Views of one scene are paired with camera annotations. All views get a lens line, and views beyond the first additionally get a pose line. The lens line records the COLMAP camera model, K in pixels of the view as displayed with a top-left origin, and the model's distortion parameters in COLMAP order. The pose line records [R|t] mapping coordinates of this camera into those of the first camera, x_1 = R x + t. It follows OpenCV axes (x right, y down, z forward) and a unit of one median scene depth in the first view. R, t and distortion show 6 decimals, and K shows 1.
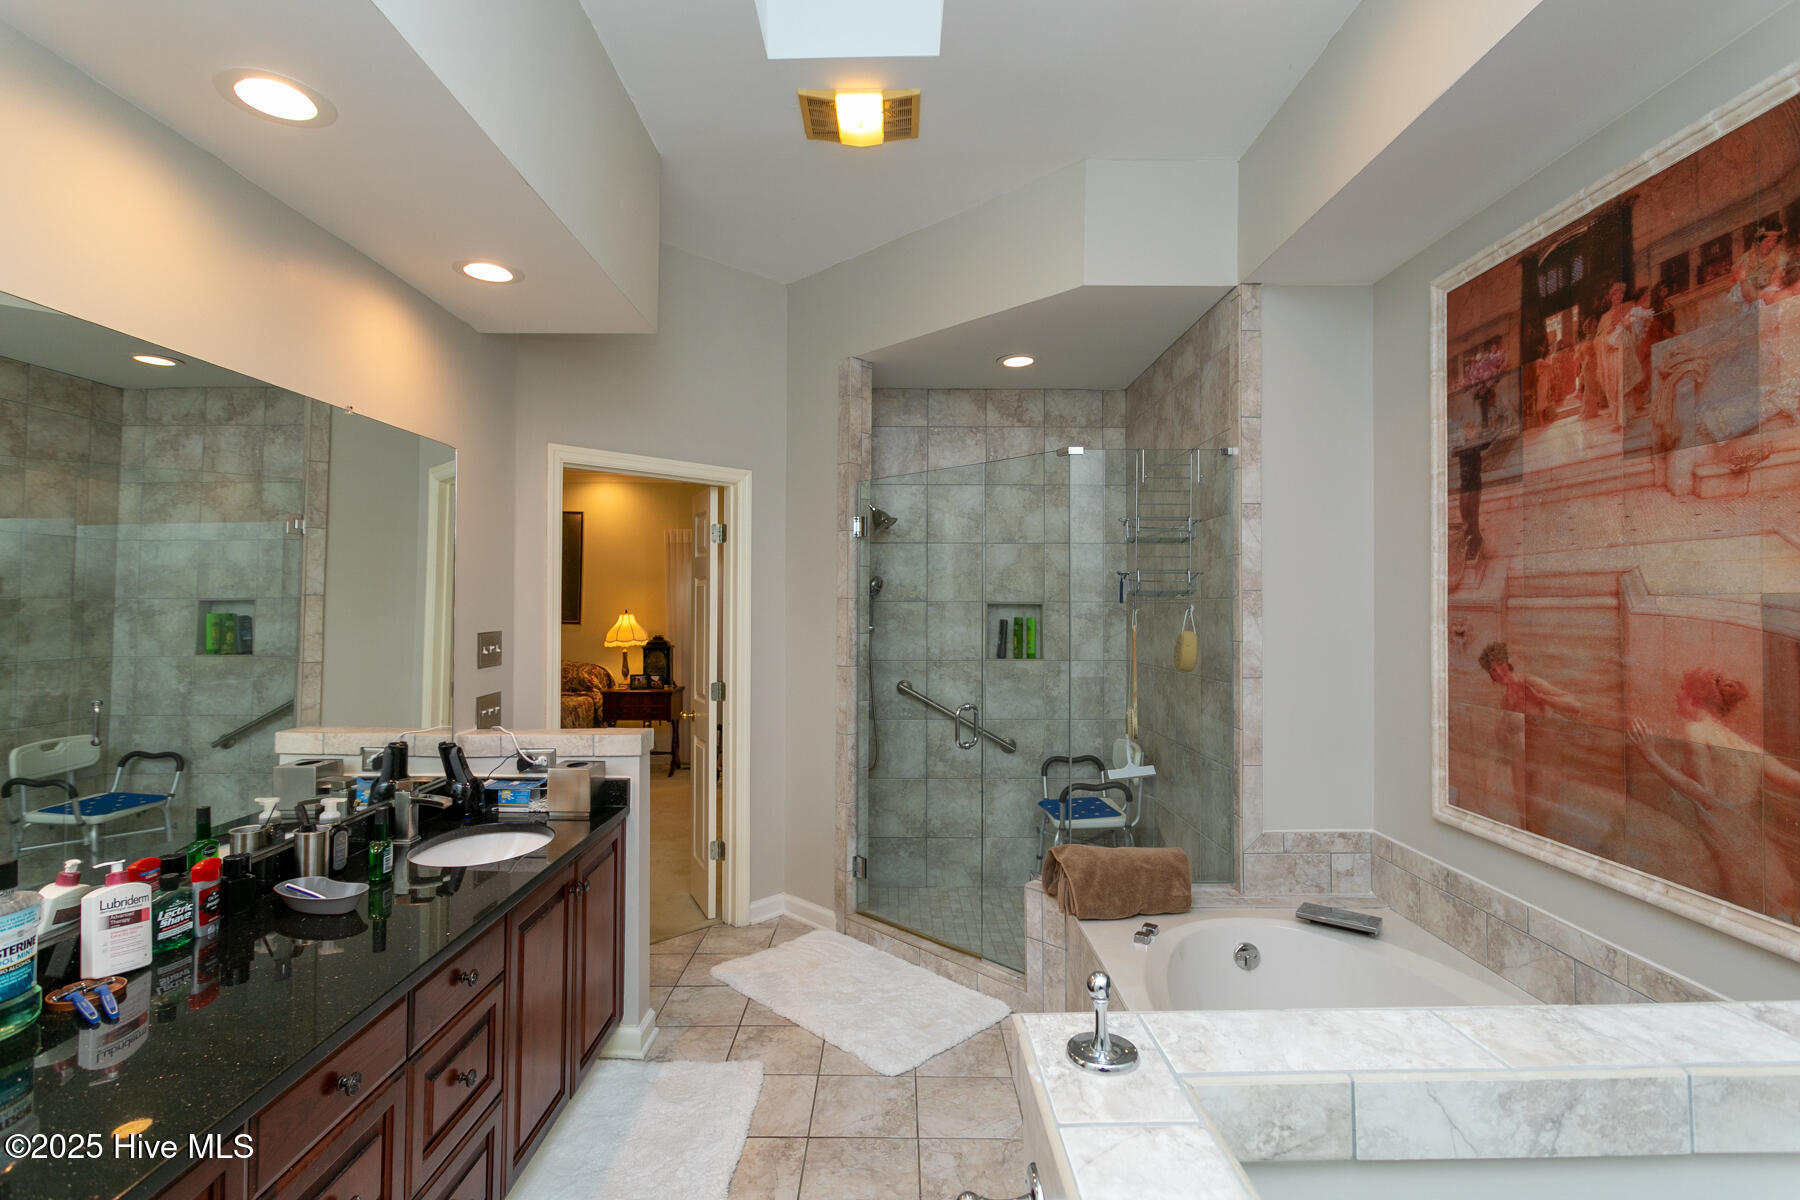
lens RADIAL K [[903.1, 0, 901.8], [0, 903.1, 571.2], [0, 0, 1]] dist [-0.002192, 0.001834]
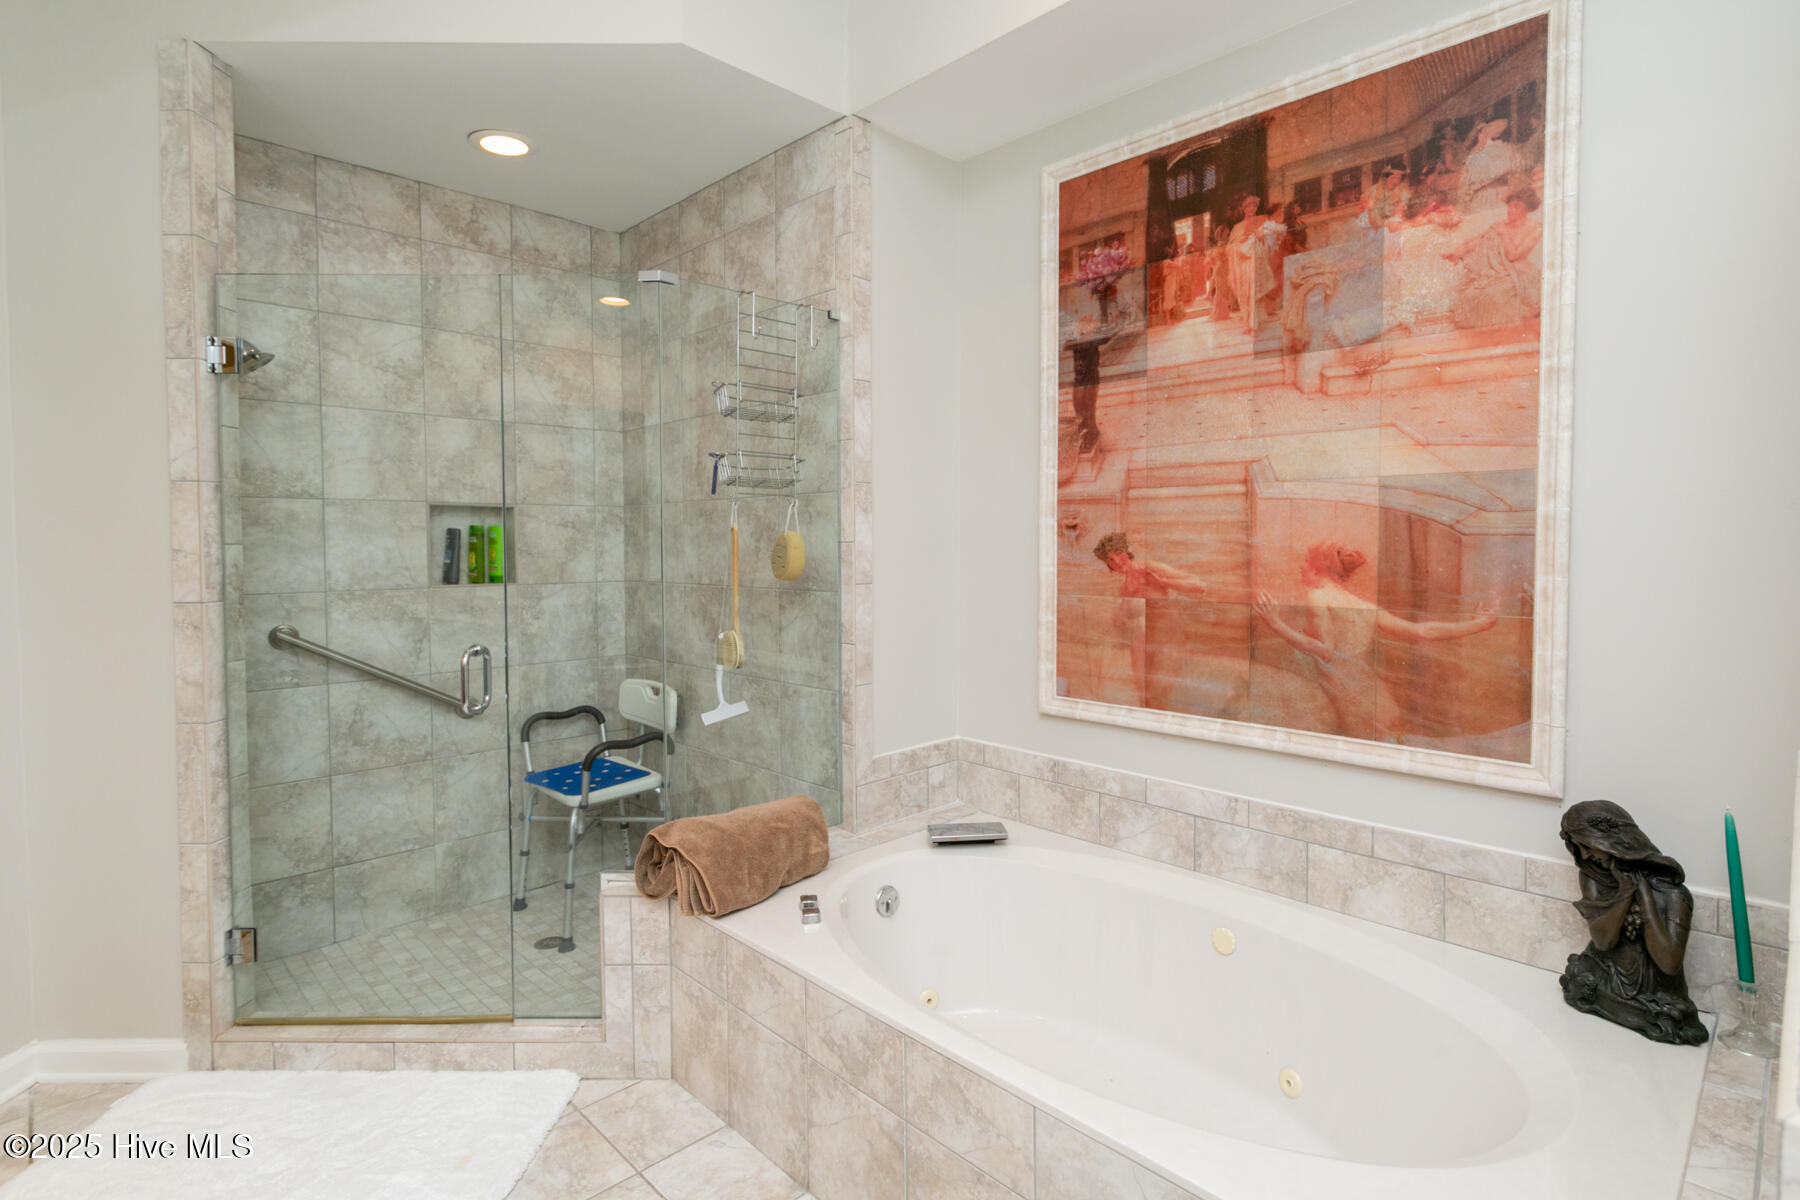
lens RADIAL K [[903.1, 0, 901.8], [0, 903.1, 571.2], [0, 0, 1]] dist [-0.002192, 0.001834]
pose [[0.685832, -0.021841, 0.727432, -0.259186], [-0.020299, 0.998587, 0.049121, 0.076060], [-0.727477, -0.048455, 0.684419, 0.462782]]
